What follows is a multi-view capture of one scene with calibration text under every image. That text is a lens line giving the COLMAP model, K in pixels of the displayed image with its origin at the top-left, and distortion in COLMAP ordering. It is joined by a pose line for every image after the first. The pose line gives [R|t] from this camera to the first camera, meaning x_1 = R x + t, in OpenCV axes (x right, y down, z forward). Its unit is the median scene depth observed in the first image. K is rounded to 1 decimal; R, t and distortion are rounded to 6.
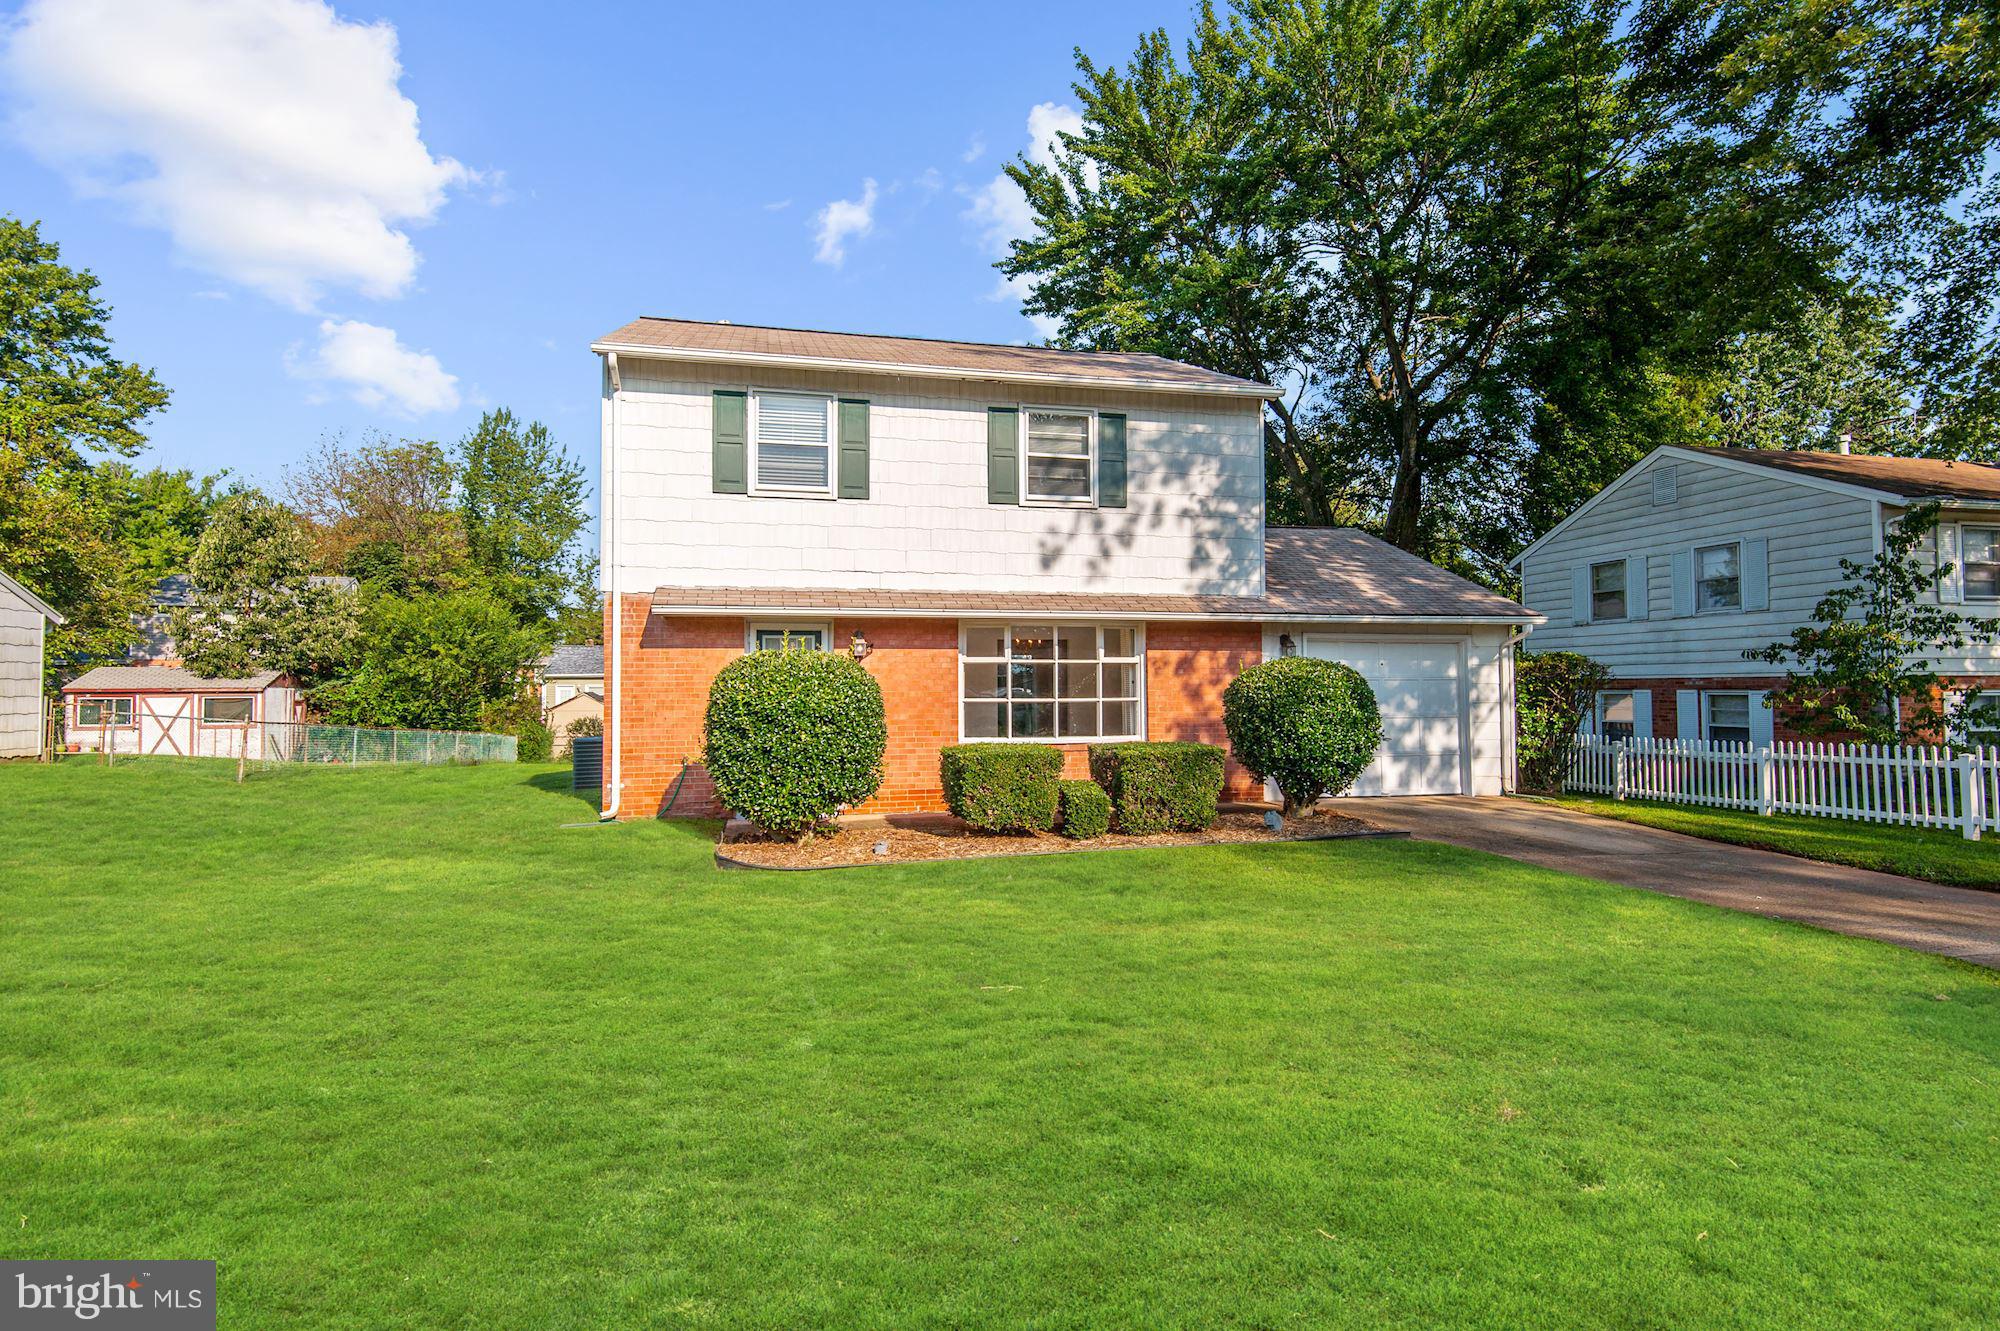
lens RADIAL K [[1057.9, 0, 1000.0], [0, 1057.9, 665.5], [0, 0, 1]] dist [0.002034, -0.000002]
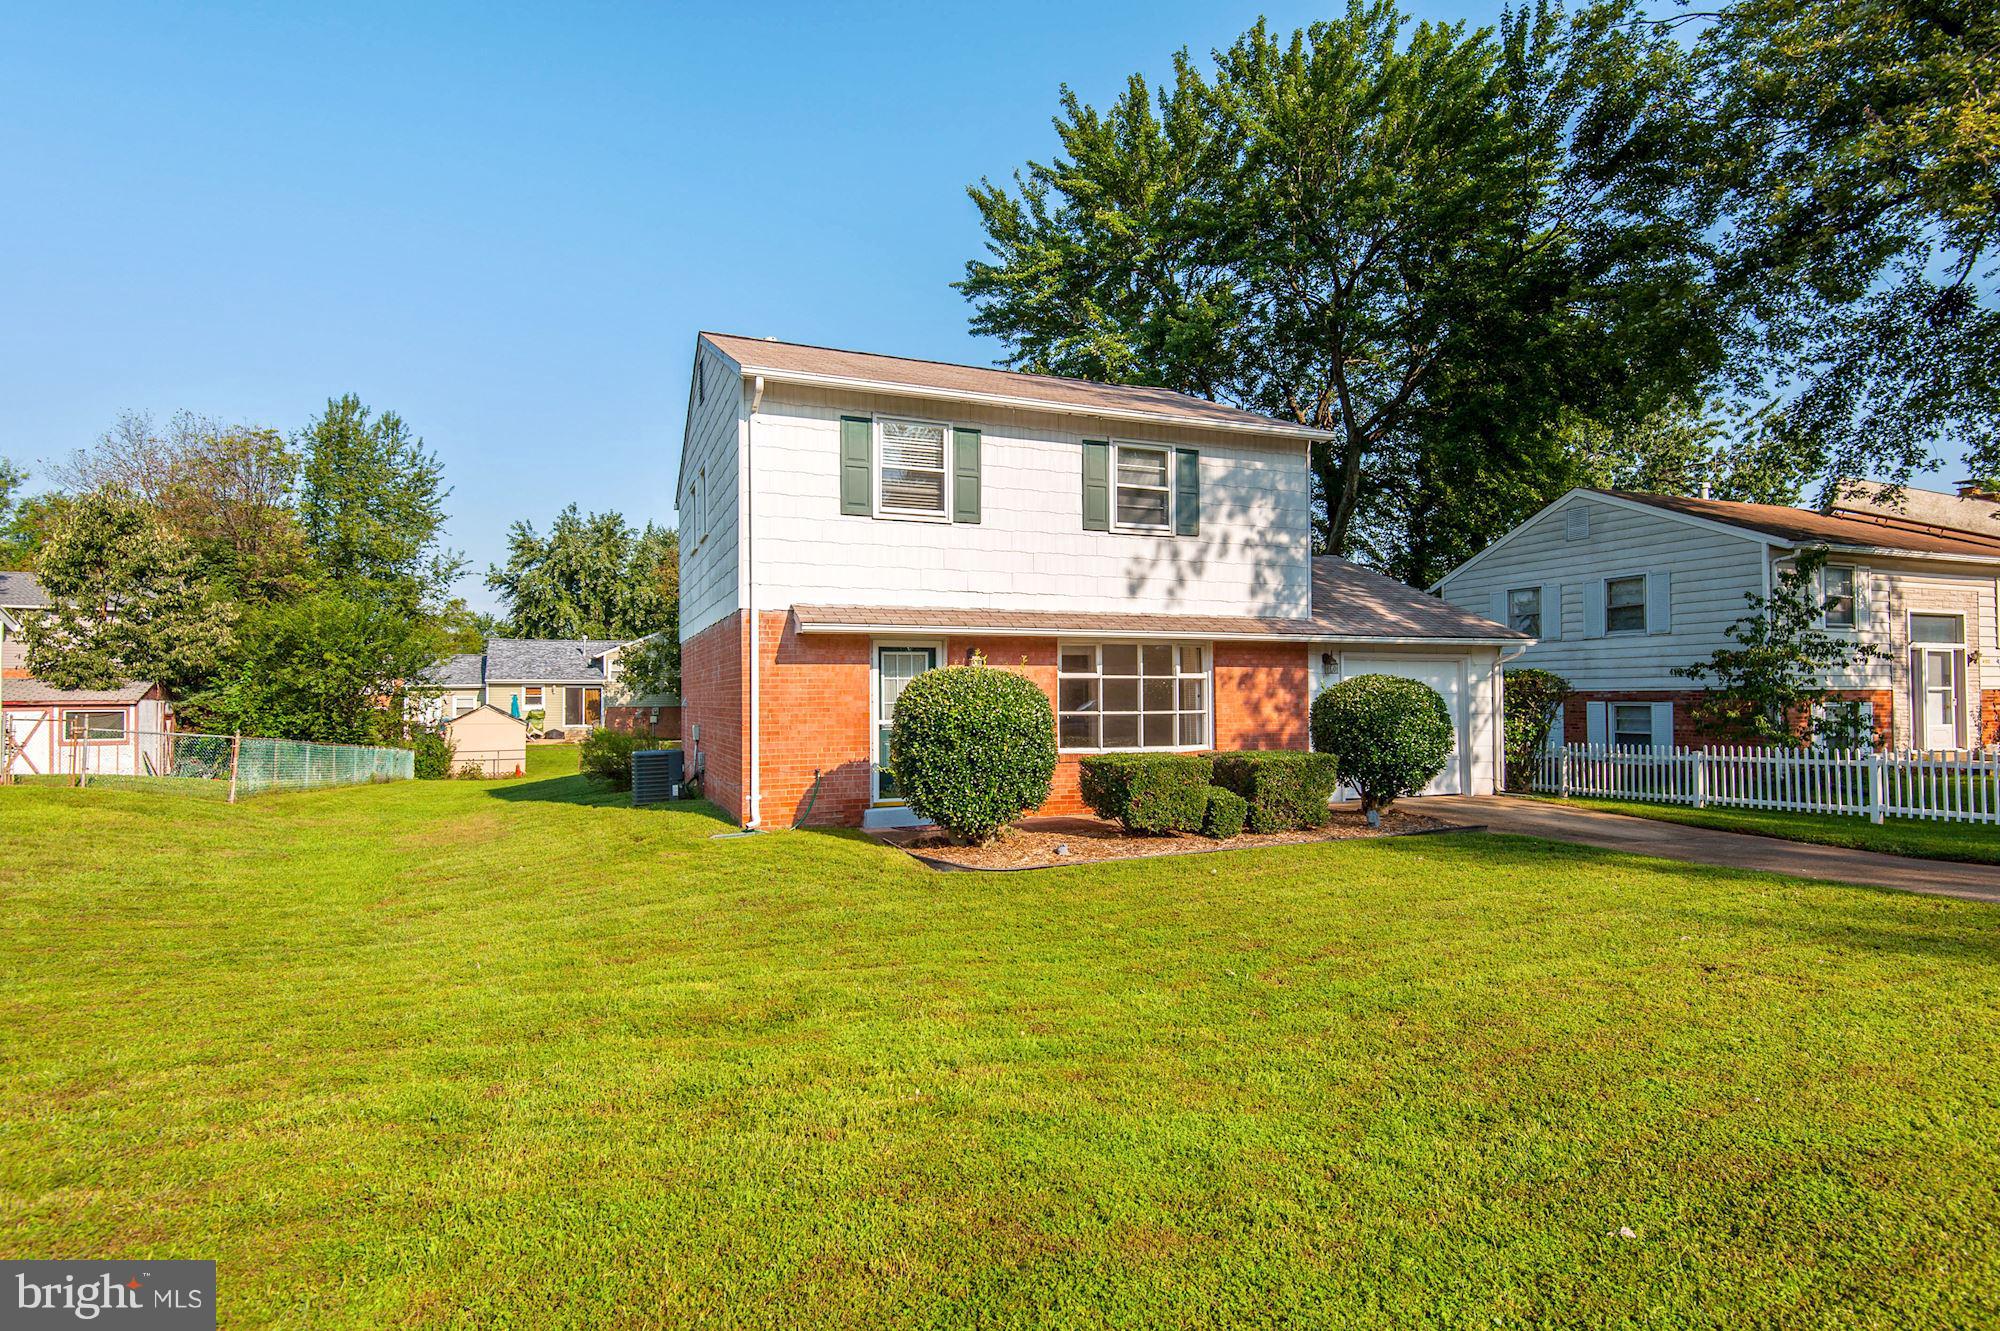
lens RADIAL K [[1063.2, 0, 1003.7], [0, 1063.2, 691.2], [0, 0, 1]] dist [0.002186, -0.000005]
pose [[0.986834, 0.000530, 0.161737, -0.243565], [-0.002922, 0.999890, 0.014551, -0.004675], [-0.161711, -0.014832, 0.986727, -0.050310]]
